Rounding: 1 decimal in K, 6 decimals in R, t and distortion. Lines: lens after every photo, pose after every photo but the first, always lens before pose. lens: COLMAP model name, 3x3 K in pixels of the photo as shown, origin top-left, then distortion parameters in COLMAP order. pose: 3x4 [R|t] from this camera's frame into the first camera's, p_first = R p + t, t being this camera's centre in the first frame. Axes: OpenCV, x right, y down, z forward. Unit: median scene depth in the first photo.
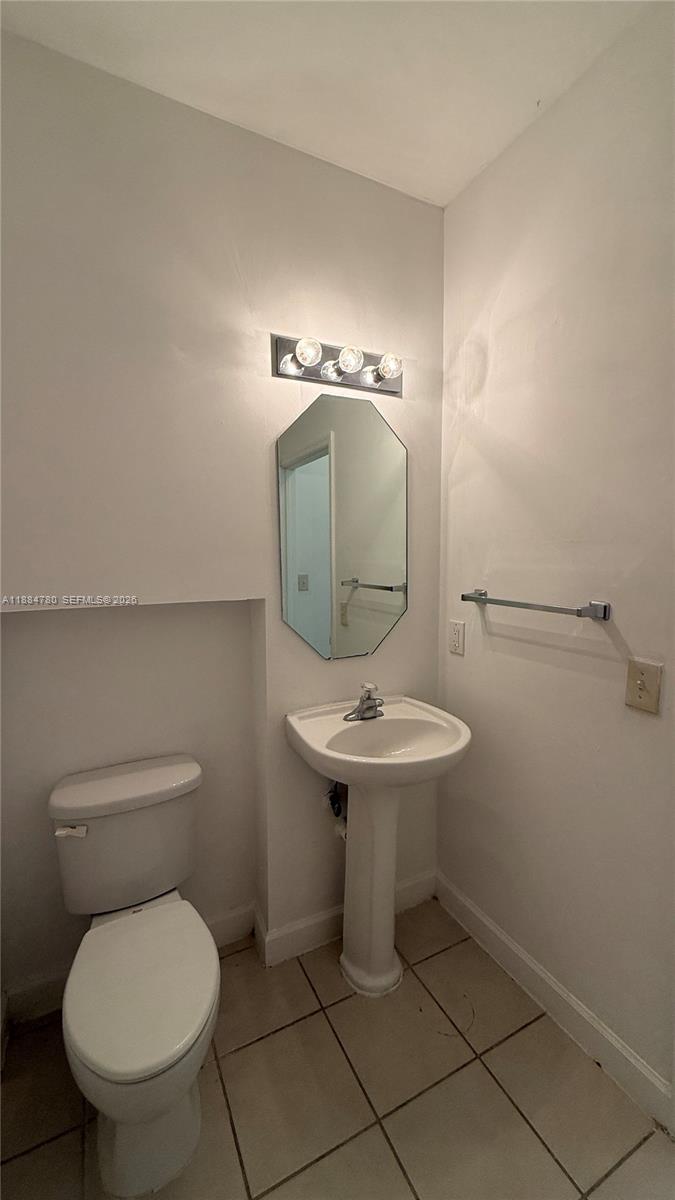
lens RADIAL K [[476.8, 0, 331.2], [0, 476.8, 598.9], [0, 0, 1]] dist [-0.002733, -0.000129]
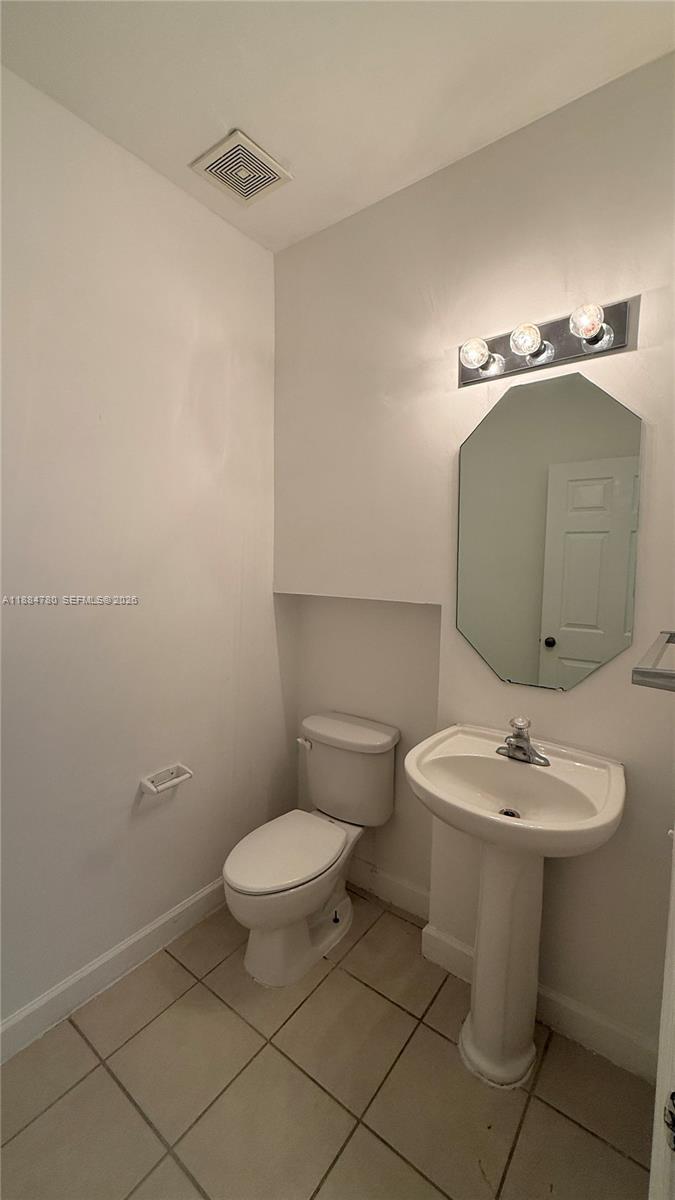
lens RADIAL K [[476.8, 0, 332.2], [0, 476.8, 599.3], [0, 0, 1]] dist [-0.002733, -0.000129]
pose [[0.433580, 0.091721, -0.896435, 0.687857], [-0.101353, 0.993458, 0.052627, -0.042955], [0.895397, 0.068038, 0.440040, 0.327881]]
